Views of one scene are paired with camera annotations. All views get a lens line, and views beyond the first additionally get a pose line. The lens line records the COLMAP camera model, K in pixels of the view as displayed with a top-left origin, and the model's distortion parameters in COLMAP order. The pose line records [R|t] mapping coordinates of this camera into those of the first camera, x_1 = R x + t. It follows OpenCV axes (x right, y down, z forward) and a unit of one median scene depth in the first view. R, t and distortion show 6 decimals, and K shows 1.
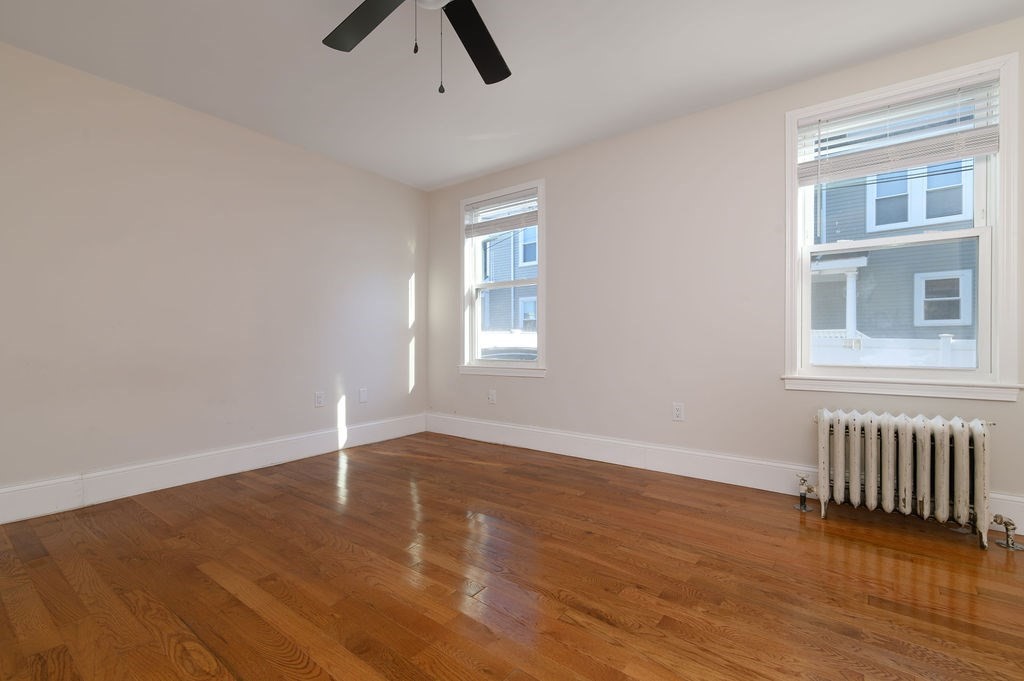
lens RADIAL K [[463.6, 0, 511.1], [0, 463.6, 342.2], [0, 0, 1]] dist [0.016036, 0.000656]
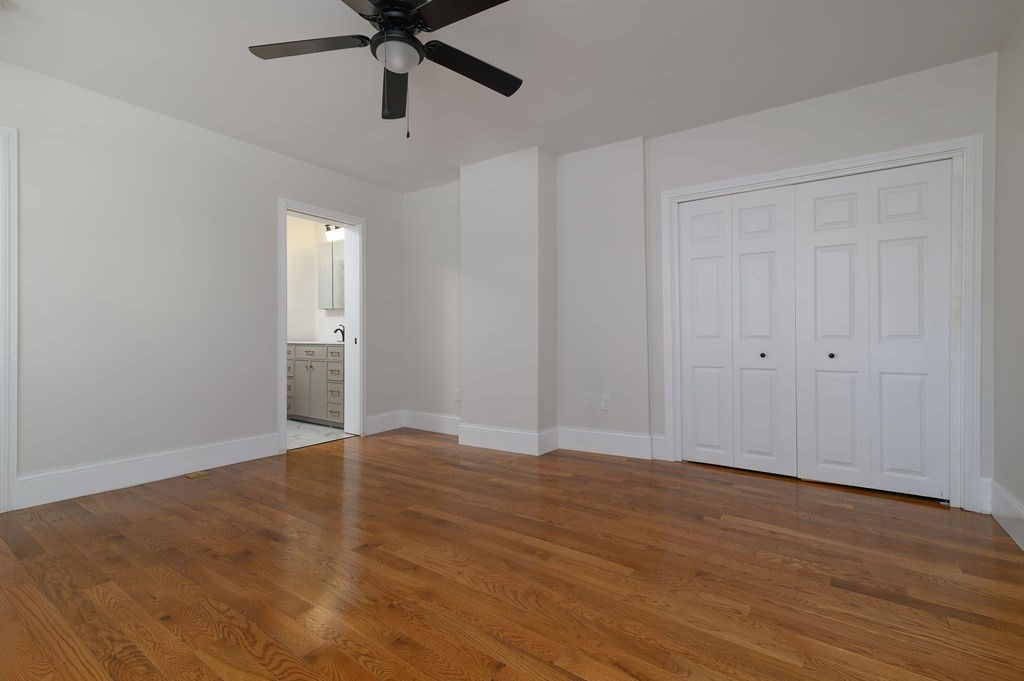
lens RADIAL K [[463.6, 0, 512.3], [0, 463.6, 337.4], [0, 0, 1]] dist [0.016036, 0.000656]
pose [[-0.999157, 0.001815, -0.041018, -0.406249], [0.001674, 0.999993, 0.003459, -0.018575], [0.041024, 0.003387, -0.999152, 2.144019]]
